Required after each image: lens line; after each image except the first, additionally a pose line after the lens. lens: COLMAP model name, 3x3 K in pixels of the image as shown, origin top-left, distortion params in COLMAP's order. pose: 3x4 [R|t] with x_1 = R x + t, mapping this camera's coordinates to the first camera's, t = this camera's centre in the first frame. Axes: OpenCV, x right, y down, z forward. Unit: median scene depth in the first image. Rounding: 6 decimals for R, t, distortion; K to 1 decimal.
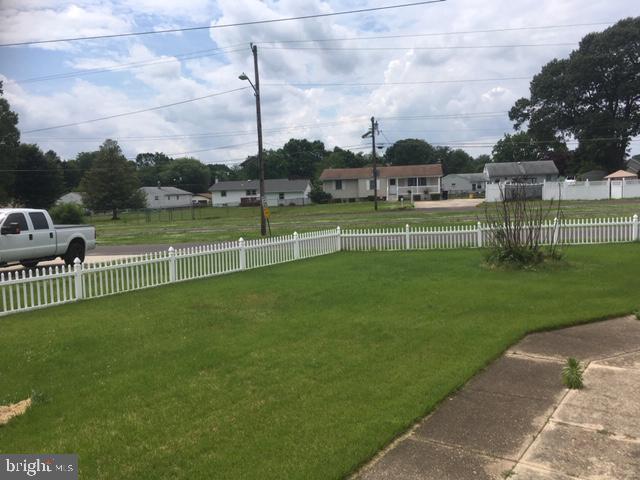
lens RADIAL K [[550.9, 0, 319.8], [0, 550.9, 240.1], [0, 0, 1]] dist [0.069774, -0.077154]
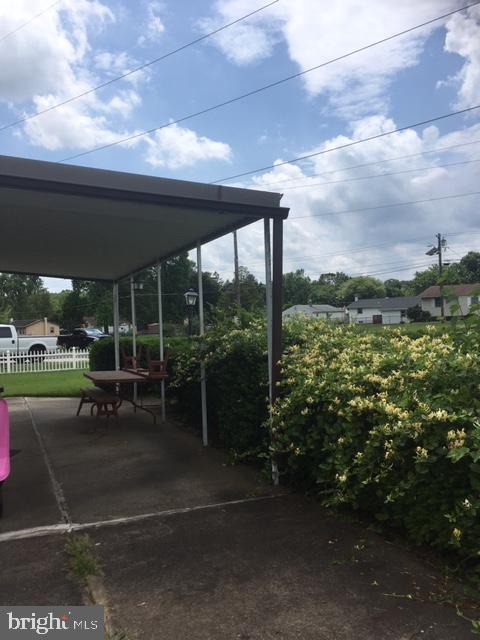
lens RADIAL K [[550.9, 0, 239.9], [0, 550.9, 320.1], [0, 0, 1]] dist [0.069774, -0.077154]
pose [[0.855008, 0.008757, -0.518541, 0.171793], [-0.042063, 0.997734, -0.052506, -0.002814], [0.516906, 0.066704, 0.853439, -0.001903]]
